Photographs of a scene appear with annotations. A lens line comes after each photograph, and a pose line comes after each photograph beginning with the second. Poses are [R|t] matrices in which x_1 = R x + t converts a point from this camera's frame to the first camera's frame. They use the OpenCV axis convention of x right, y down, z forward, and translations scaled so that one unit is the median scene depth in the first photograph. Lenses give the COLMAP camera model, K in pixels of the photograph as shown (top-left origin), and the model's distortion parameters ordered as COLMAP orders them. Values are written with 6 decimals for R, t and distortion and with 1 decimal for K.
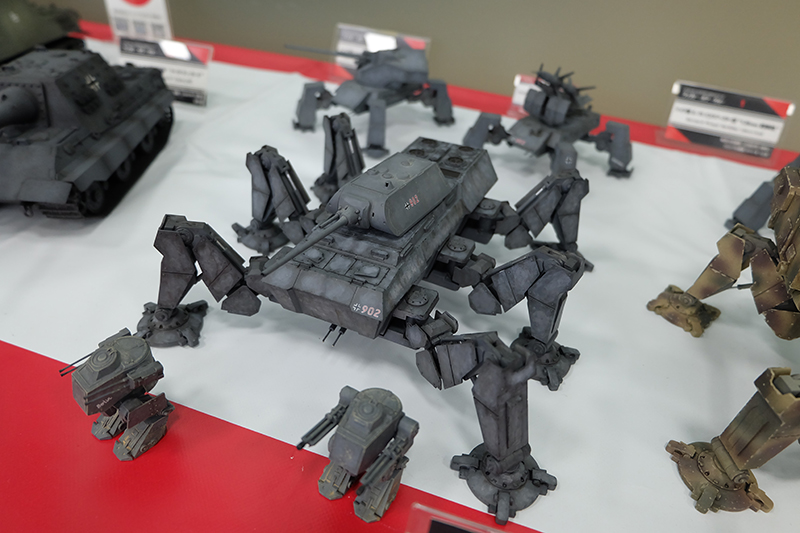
lens RADIAL K [[562.5, 0, 400.0], [0, 562.5, 266.5], [0, 0, 1]] dist [-0.037697, 0.050515]
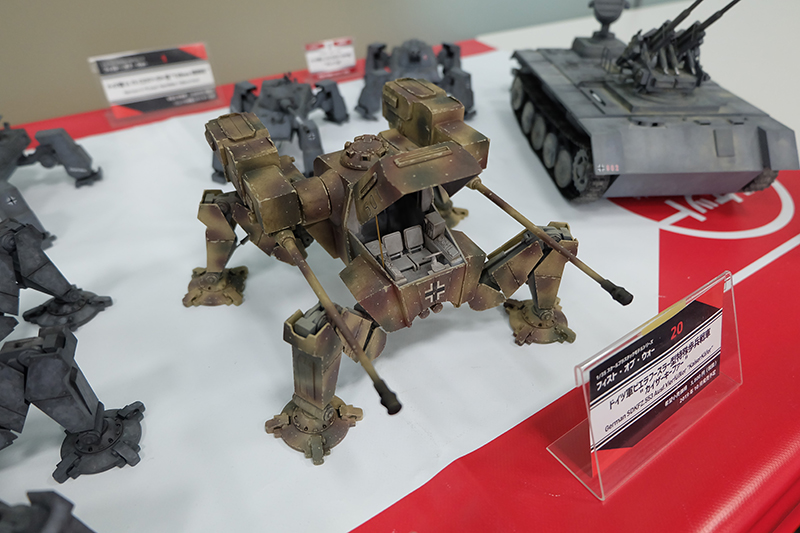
lens RADIAL K [[562.5, 0, 400.0], [0, 562.5, 266.5], [0, 0, 1]] dist [-0.037697, 0.050515]
pose [[0.613182, -0.541268, 0.575358, 0.159210], [0.501214, 0.829550, 0.246235, -0.031880], [-0.610568, 0.137391, 0.779956, 0.033947]]
